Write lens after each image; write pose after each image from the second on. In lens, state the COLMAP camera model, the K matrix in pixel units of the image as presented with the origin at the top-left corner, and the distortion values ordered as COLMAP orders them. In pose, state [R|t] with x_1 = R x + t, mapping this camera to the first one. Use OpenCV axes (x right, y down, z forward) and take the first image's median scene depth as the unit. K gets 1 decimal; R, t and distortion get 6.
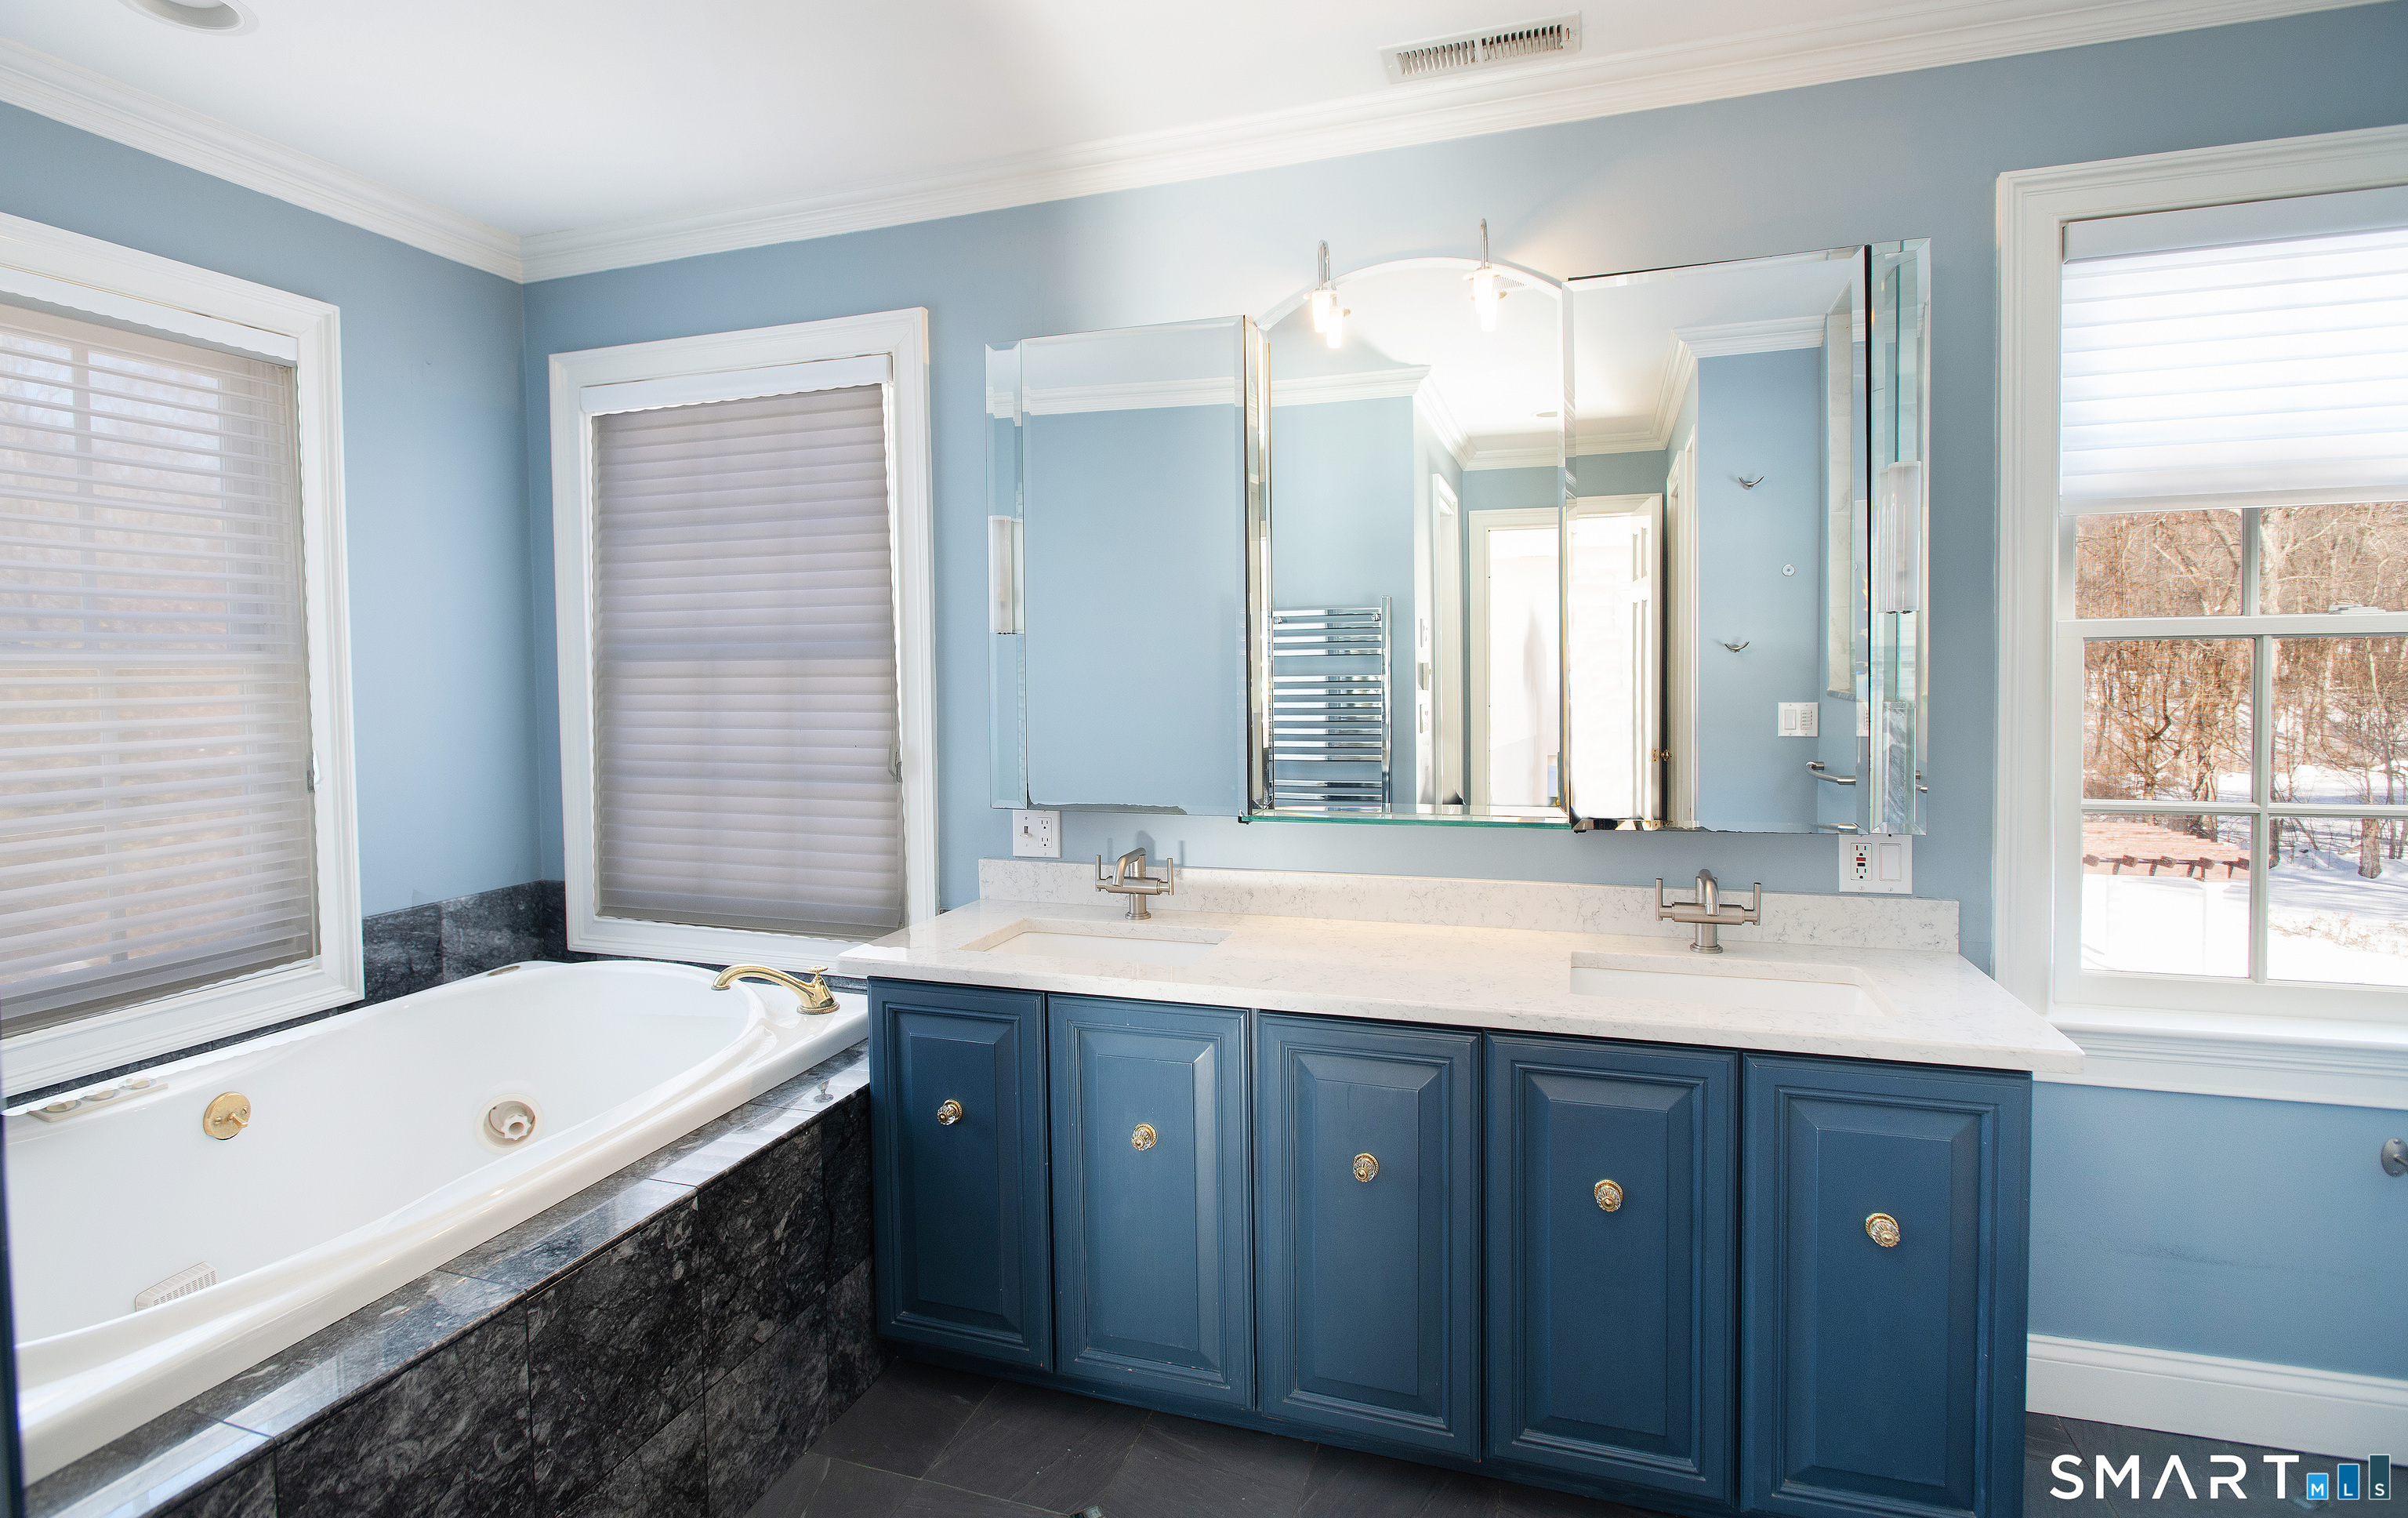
lens RADIAL K [[1216.2, 0, 1154.5], [0, 1216.2, 706.9], [0, 0, 1]] dist [-0.014700, 0.001177]
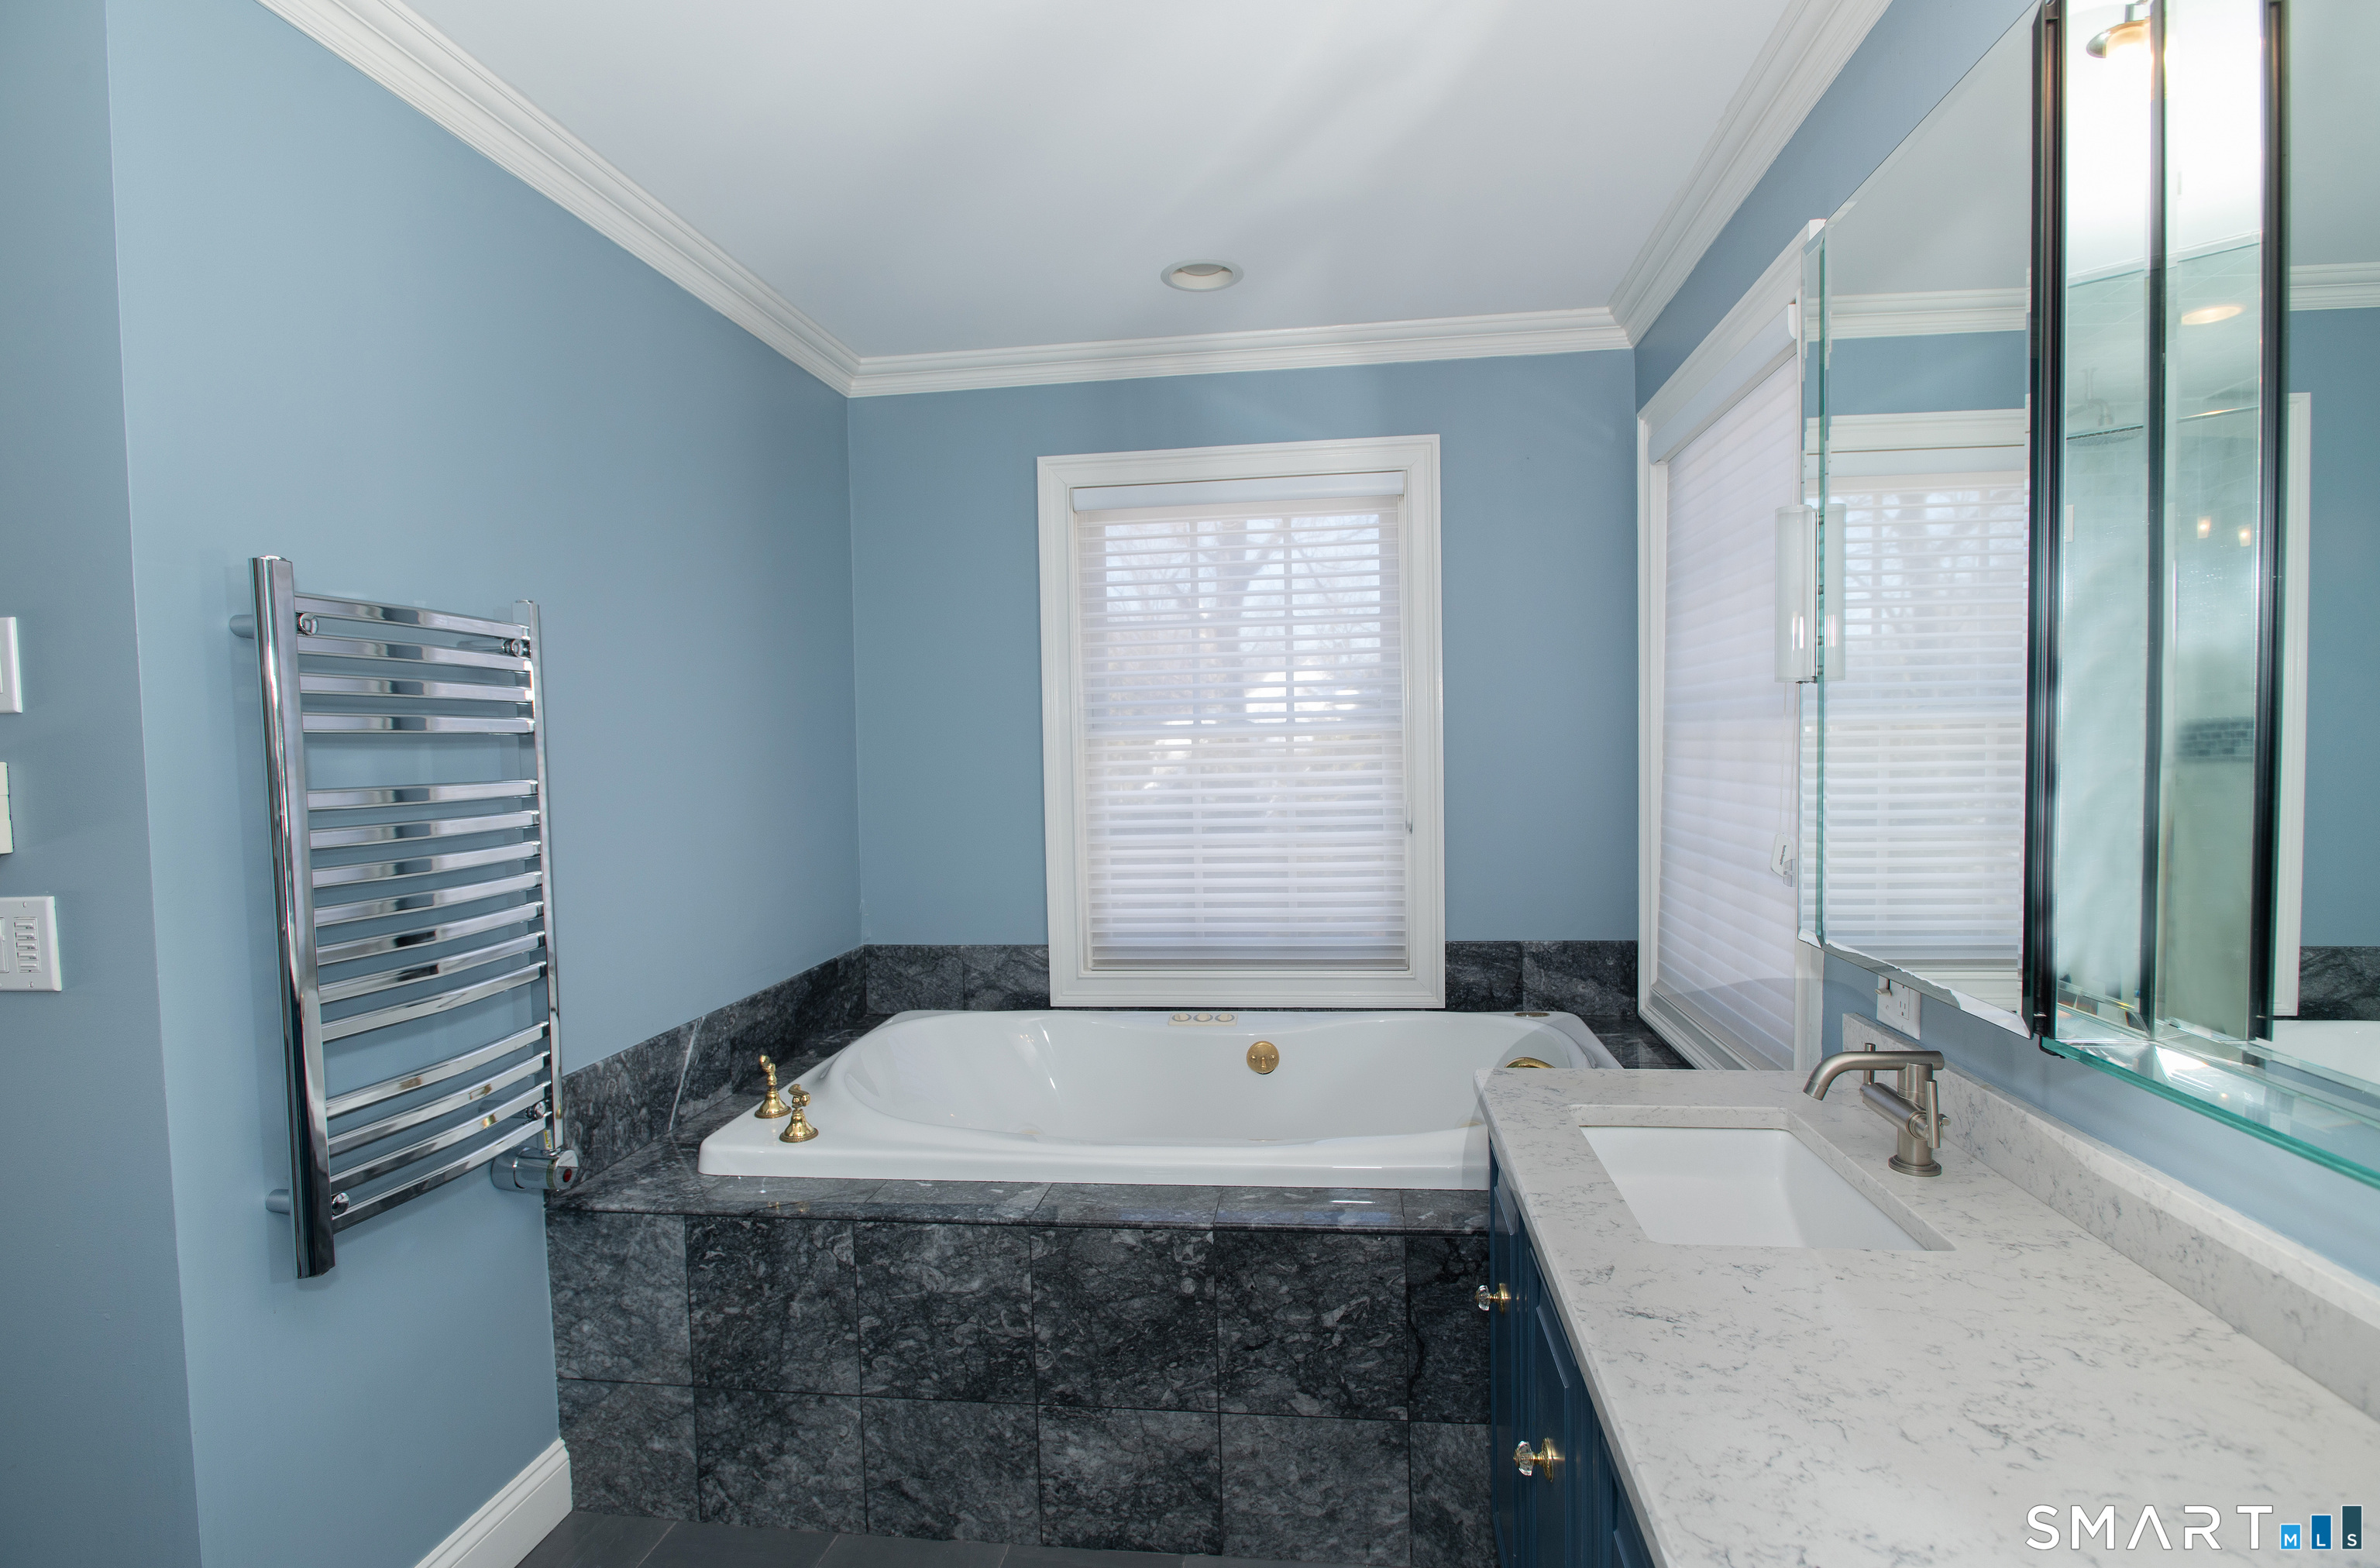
lens RADIAL K [[1152.4, 0, 1196.6], [0, 1152.4, 791.7], [0, 0, 1]] dist [-0.010986, -0.000632]
pose [[0.209452, 0.050179, -0.976531, 0.597722], [-0.012460, 0.998738, 0.048648, -0.039922], [0.977740, 0.001978, 0.209813, 0.753981]]
